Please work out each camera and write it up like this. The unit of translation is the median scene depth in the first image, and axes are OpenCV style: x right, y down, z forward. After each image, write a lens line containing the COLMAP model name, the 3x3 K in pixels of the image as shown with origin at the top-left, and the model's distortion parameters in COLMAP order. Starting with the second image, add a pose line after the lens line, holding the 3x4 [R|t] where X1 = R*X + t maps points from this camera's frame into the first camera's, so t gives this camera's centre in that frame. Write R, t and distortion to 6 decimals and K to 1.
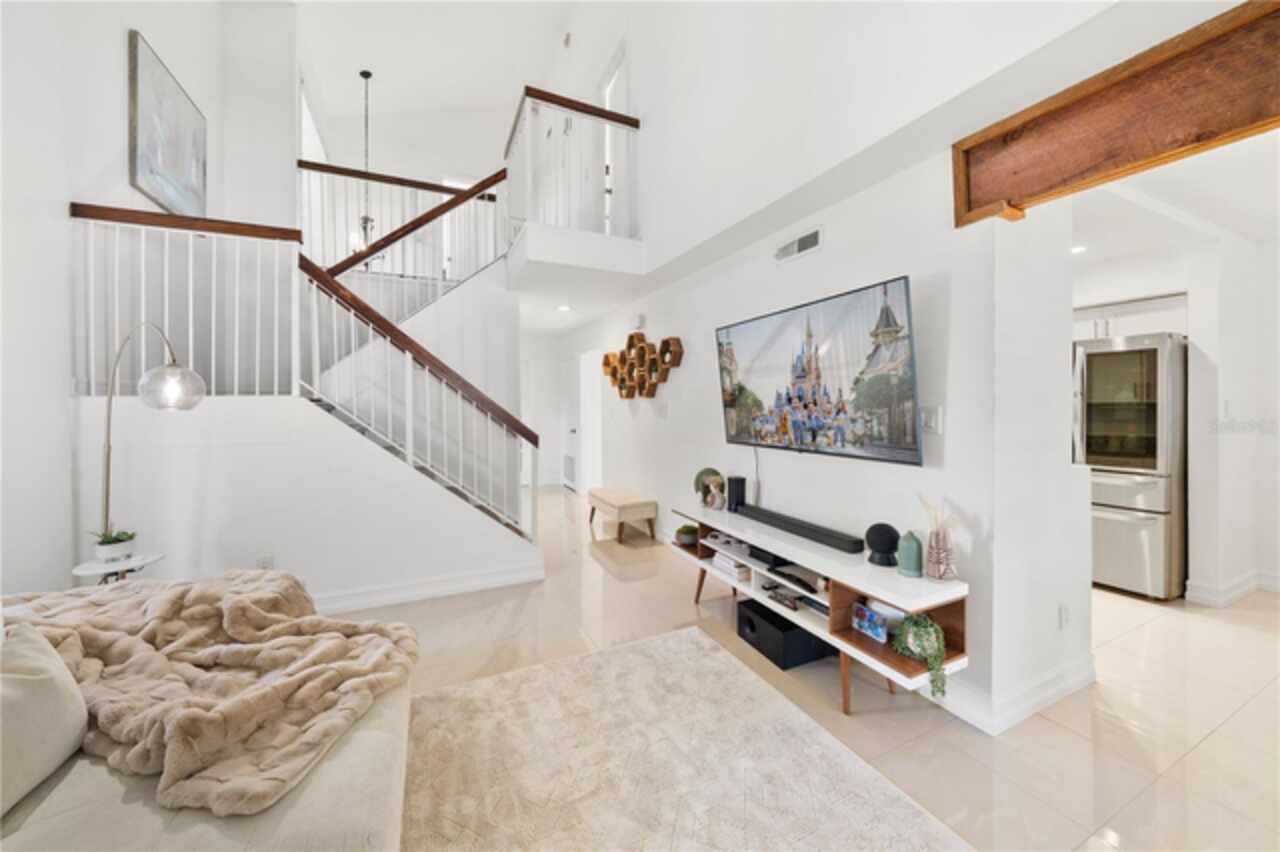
lens RADIAL K [[450.2, 0, 639.9], [0, 450.2, 407.0], [0, 0, 1]] dist [0.000197, 0.000011]
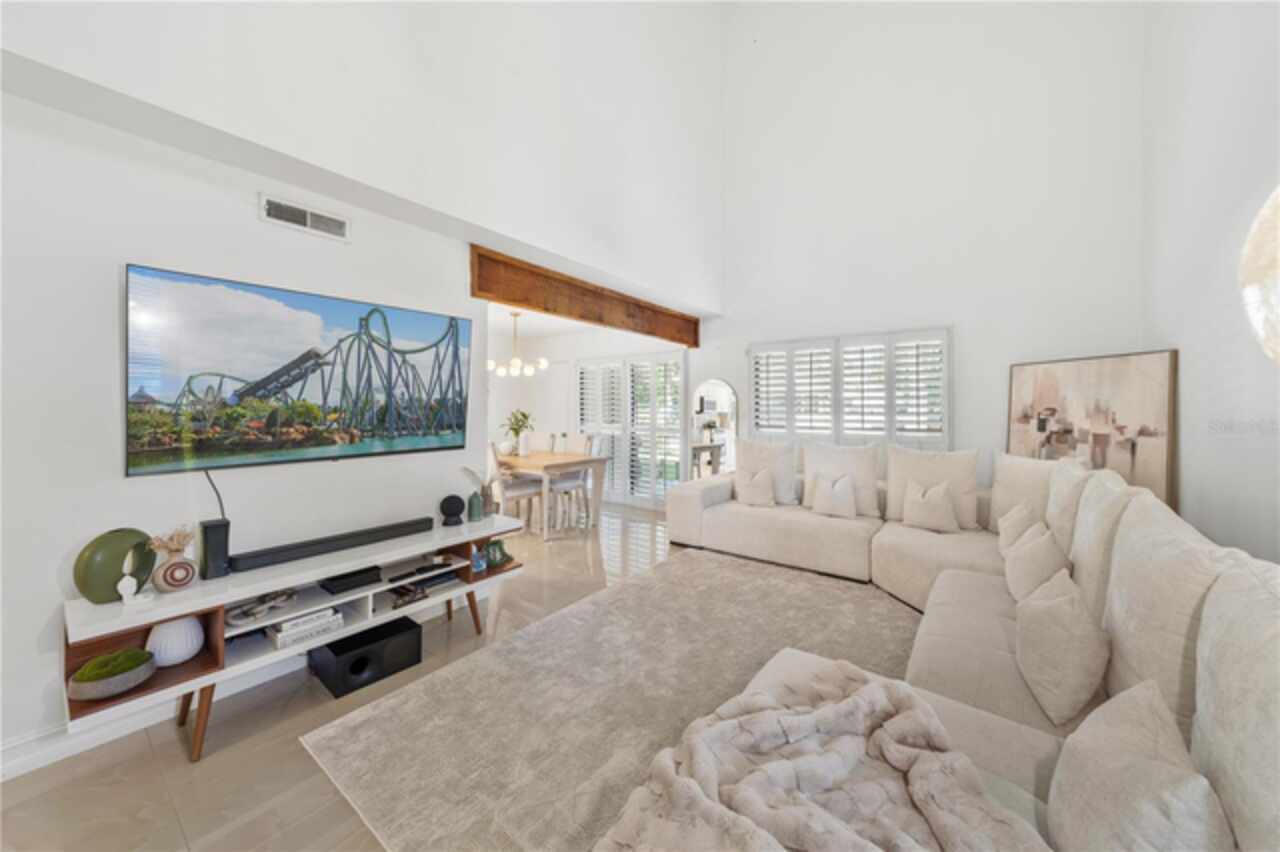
lens RADIAL K [[450.2, 0, 639.9], [0, 450.2, 407.0], [0, 0, 1]] dist [0.000197, 0.000011]
pose [[-0.471690, 0.005716, 0.881746, -0.765094], [0.005147, 0.999980, -0.003729, 0.002992], [-0.881749, 0.002780, -0.471710, 0.949988]]
